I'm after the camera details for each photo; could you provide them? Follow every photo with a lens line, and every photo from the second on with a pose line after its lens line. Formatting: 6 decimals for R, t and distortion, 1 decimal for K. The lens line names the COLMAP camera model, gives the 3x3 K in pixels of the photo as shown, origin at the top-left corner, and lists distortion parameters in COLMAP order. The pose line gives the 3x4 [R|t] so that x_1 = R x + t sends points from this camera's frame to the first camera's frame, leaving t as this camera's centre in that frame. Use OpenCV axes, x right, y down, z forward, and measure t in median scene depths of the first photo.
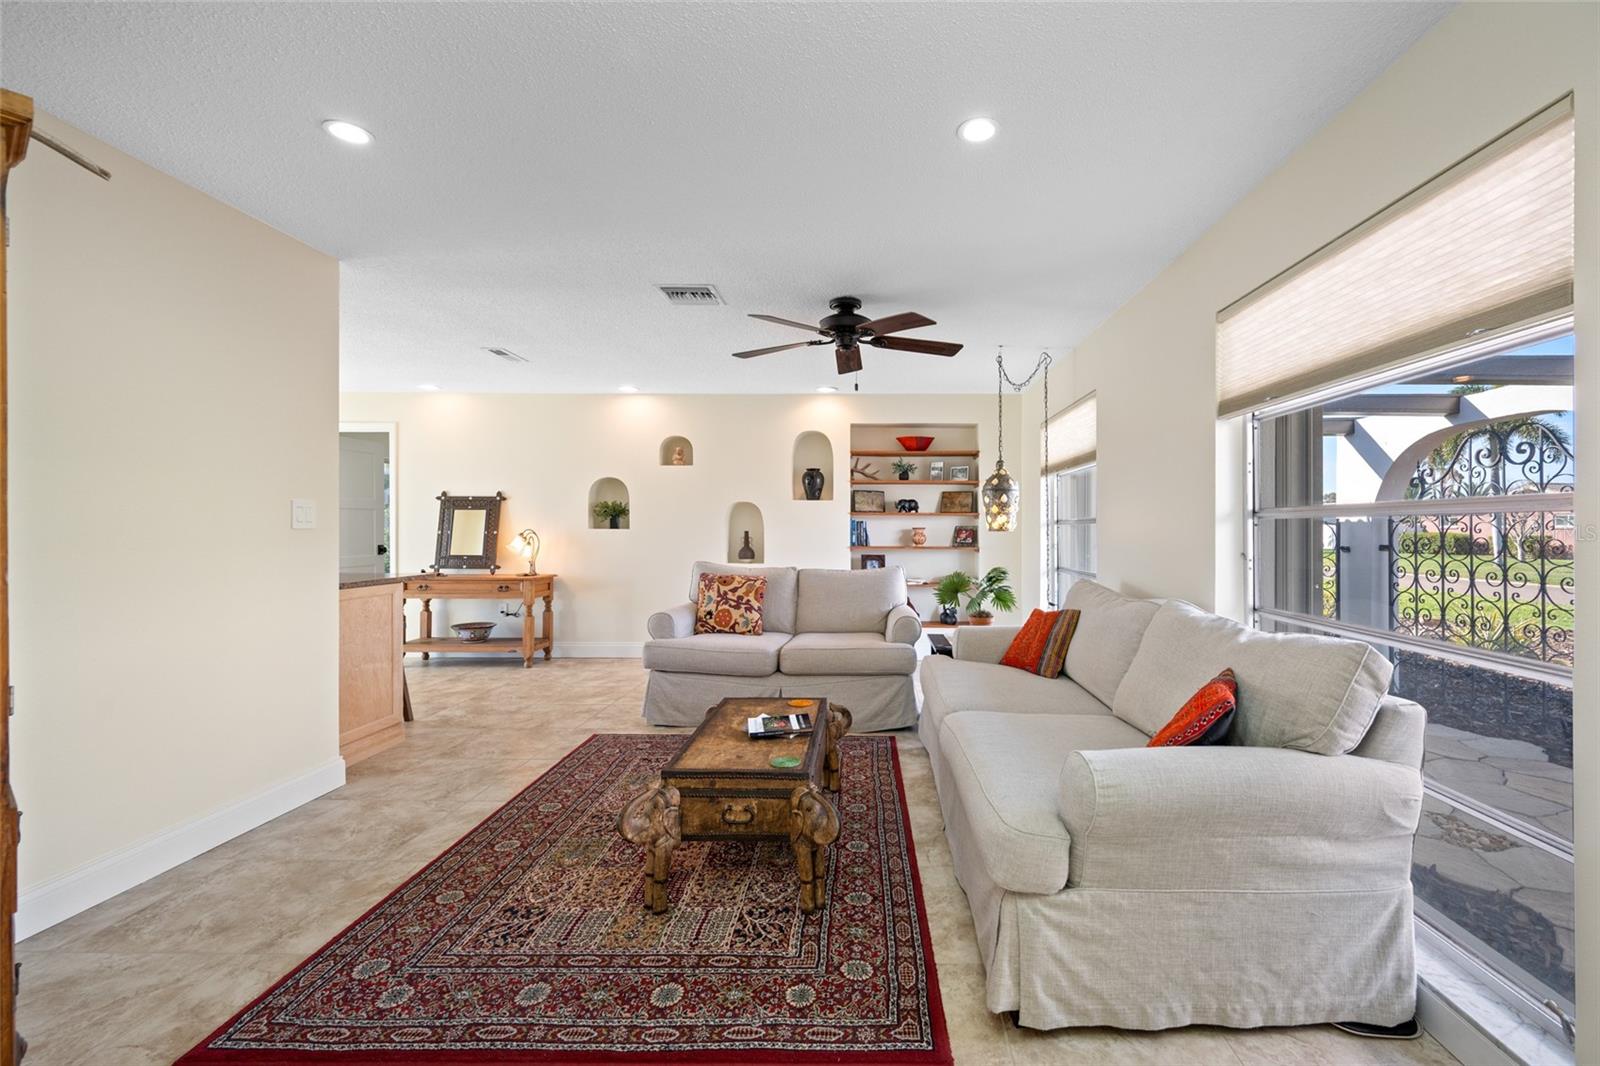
lens RADIAL K [[669.2, 0, 879.3], [0, 669.2, 520.8], [0, 0, 1]] dist [0.001526, -0.000015]
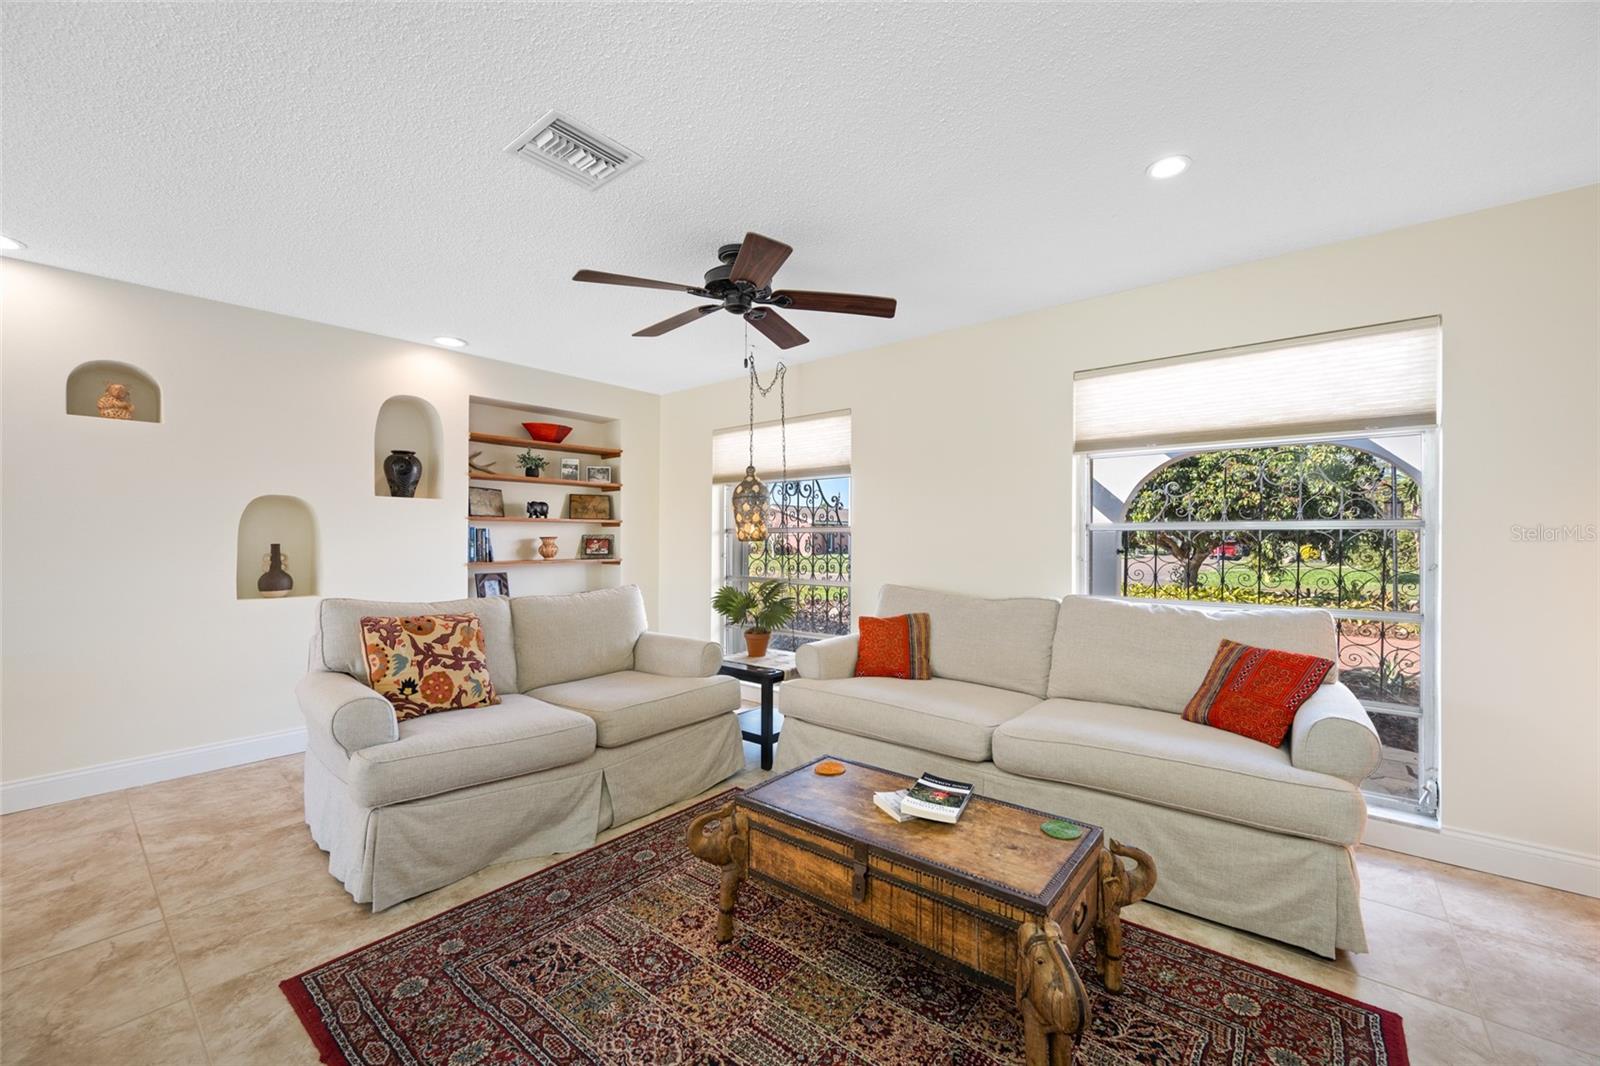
lens RADIAL K [[628.2, 0, 799.4], [0, 628.2, 530.8], [0, 0, 1]] dist [0.001146, 0.000010]
pose [[0.632182, 0.003237, 0.774813, -0.451799], [-0.006540, 0.999978, 0.001158, -0.000154], [-0.774792, -0.005799, 0.632190, 0.371393]]
